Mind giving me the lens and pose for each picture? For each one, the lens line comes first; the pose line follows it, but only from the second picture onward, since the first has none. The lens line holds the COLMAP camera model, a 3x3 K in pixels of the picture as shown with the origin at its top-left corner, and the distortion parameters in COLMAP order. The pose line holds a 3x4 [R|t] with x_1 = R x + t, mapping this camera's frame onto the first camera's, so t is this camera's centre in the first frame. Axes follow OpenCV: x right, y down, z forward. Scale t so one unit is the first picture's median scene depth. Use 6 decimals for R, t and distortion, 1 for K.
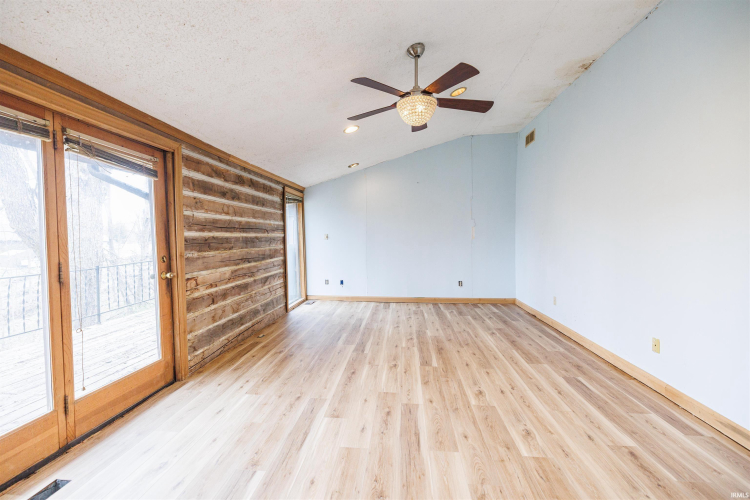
lens RADIAL K [[314.2, 0, 374.8], [0, 314.2, 249.7], [0, 0, 1]] dist [-0.000711, -0.000100]
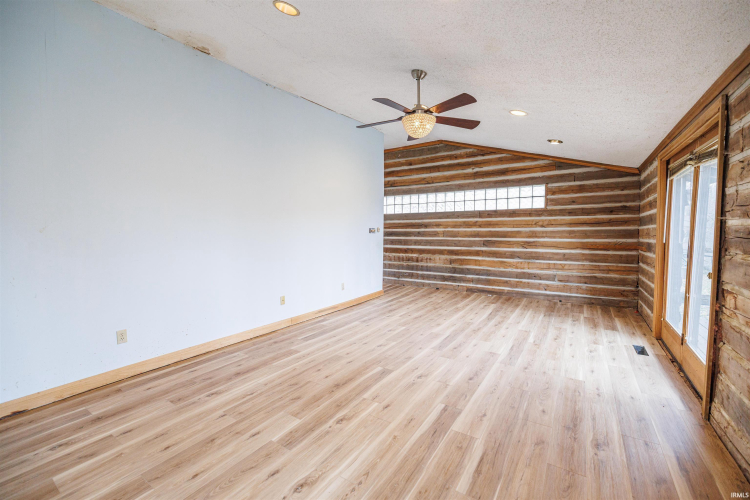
lens RADIAL K [[314.2, 0, 373.8], [0, 314.2, 247.6], [0, 0, 1]] dist [-0.000711, -0.000100]
pose [[-0.879463, -0.010594, 0.475850, -0.259231], [0.032714, 0.996043, 0.082638, -0.077794], [-0.474842, 0.088244, -0.875636, 1.958517]]
